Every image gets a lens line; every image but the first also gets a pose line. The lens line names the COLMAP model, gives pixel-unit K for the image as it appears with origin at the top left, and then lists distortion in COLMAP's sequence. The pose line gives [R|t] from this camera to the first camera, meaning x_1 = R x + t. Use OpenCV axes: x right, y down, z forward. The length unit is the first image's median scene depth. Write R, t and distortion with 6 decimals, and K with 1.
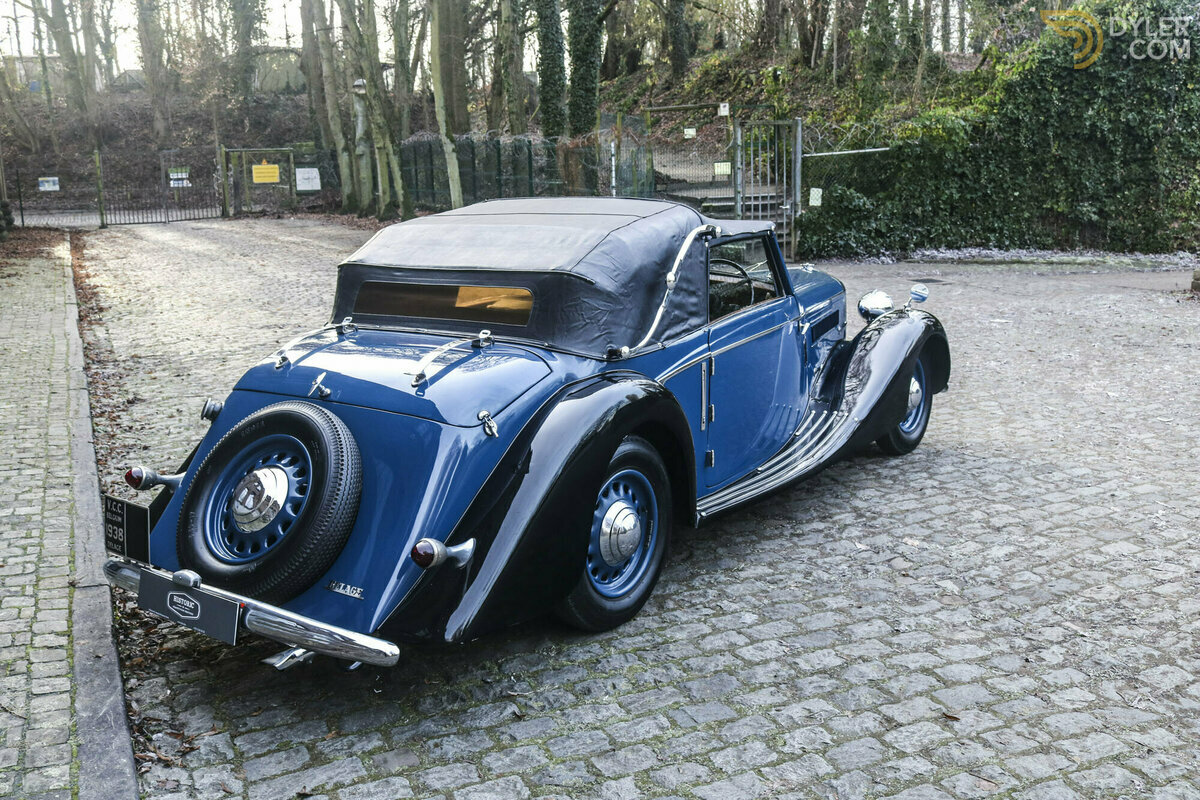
lens RADIAL K [[1102.7, 0, 606.1], [0, 1102.7, 396.8], [0, 0, 1]] dist [-0.070993, 0.000000]
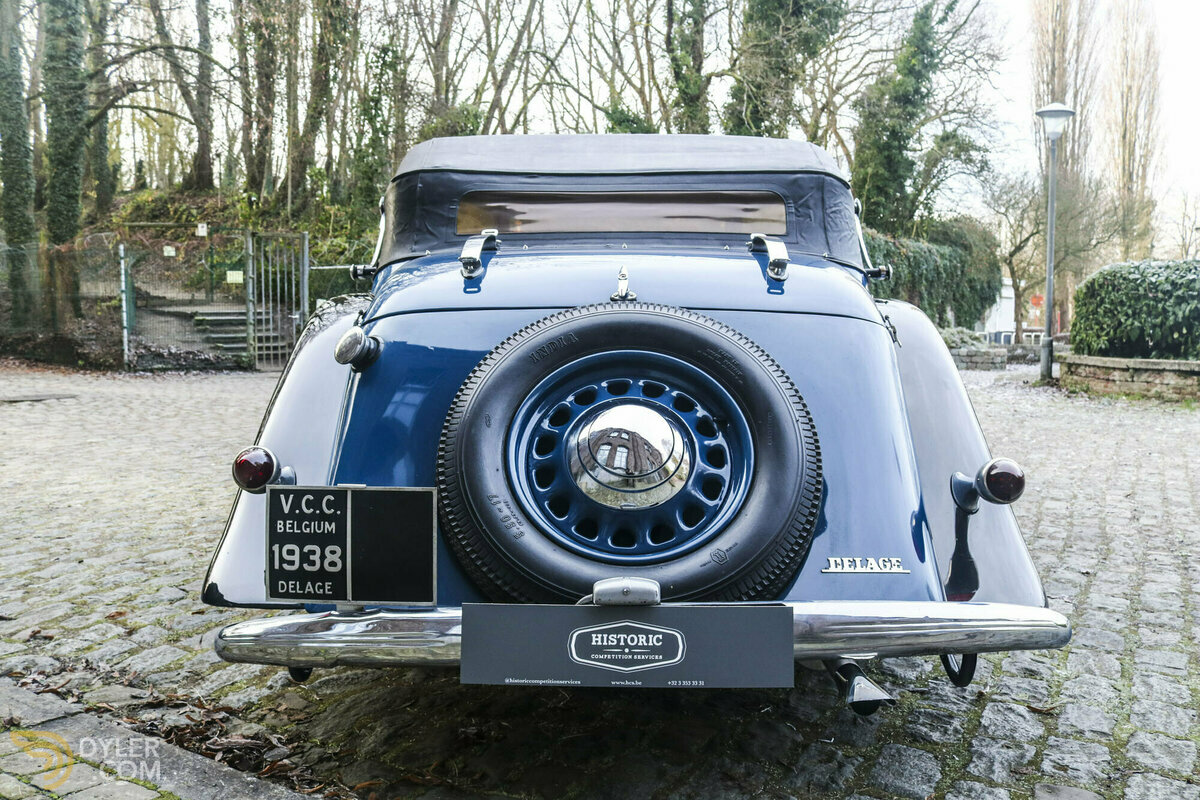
lens RADIAL K [[985.8, 0, 601.7], [0, 985.8, 403.1], [0, 0, 1]] dist [-0.156280, 0.122673]
pose [[0.825784, -0.024630, 0.563449, -0.112843], [0.094644, 0.990930, -0.095393, 0.020948], [-0.555989, 0.132101, 0.820625, 0.106235]]
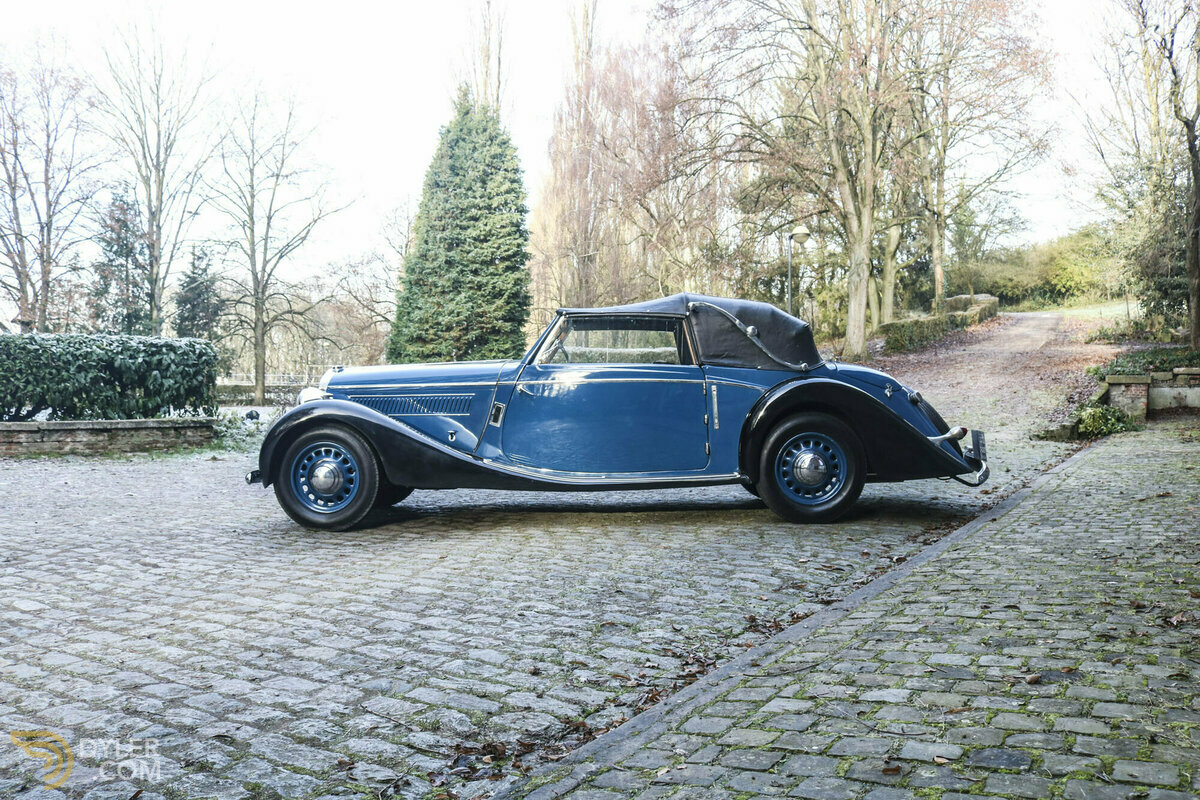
lens RADIAL K [[985.8, 0, 599.5], [0, 985.8, 400.8], [0, 0, 1]] dist [-0.156280, 0.122673]
pose [[-0.566724, 0.011347, 0.823830, -0.265295], [0.177618, 0.978076, 0.108715, -0.050088], [-0.804534, 0.207939, -0.556315, 0.465353]]
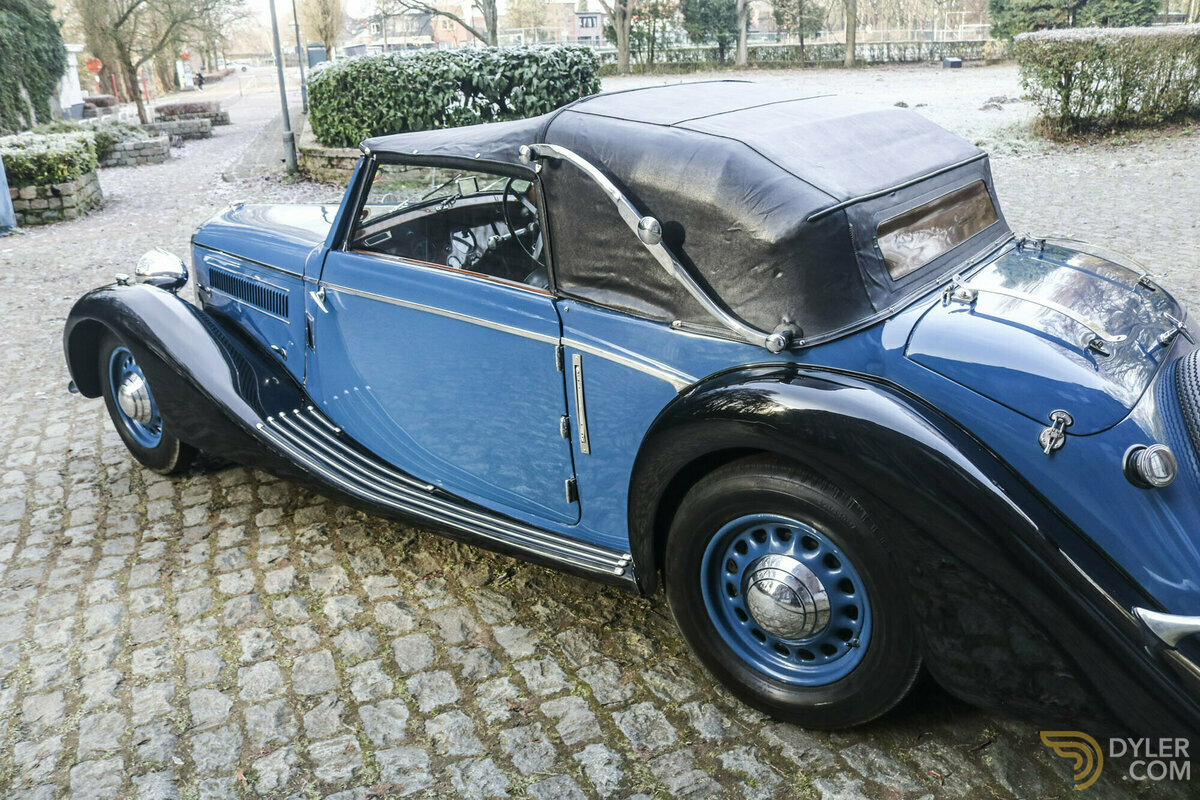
lens RADIAL K [[985.8, 0, 607.0], [0, 985.8, 399.5], [0, 0, 1]] dist [-0.156280, 0.122673]
pose [[0.018476, -0.324391, 0.945743, -0.165313], [0.238656, 0.919993, 0.310896, -0.048033], [-0.970928, 0.219963, 0.094416, 0.253112]]
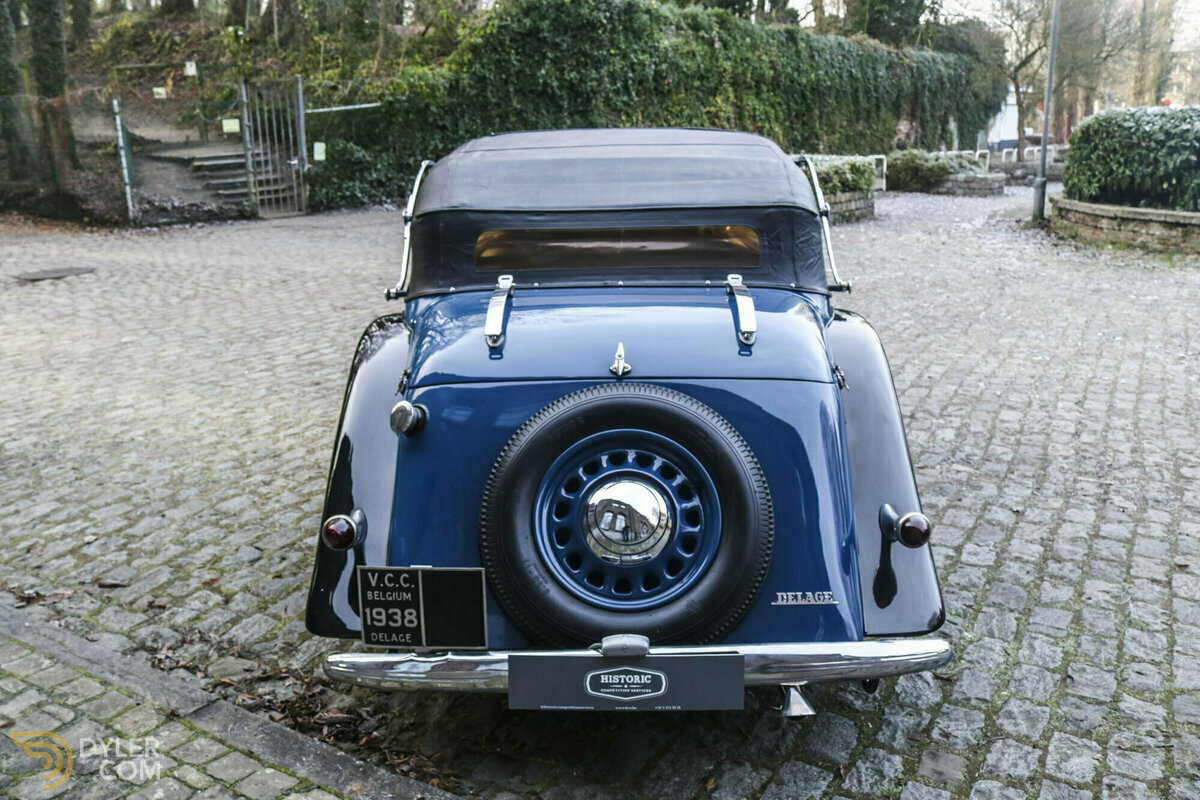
lens RADIAL K [[985.8, 0, 597.6], [0, 985.8, 402.5], [0, 0, 1]] dist [-0.156280, 0.122673]
pose [[0.826581, -0.152554, 0.541748, -0.125300], [0.114526, 0.988016, 0.103481, -0.010587], [-0.551042, -0.023491, 0.834147, 0.082107]]
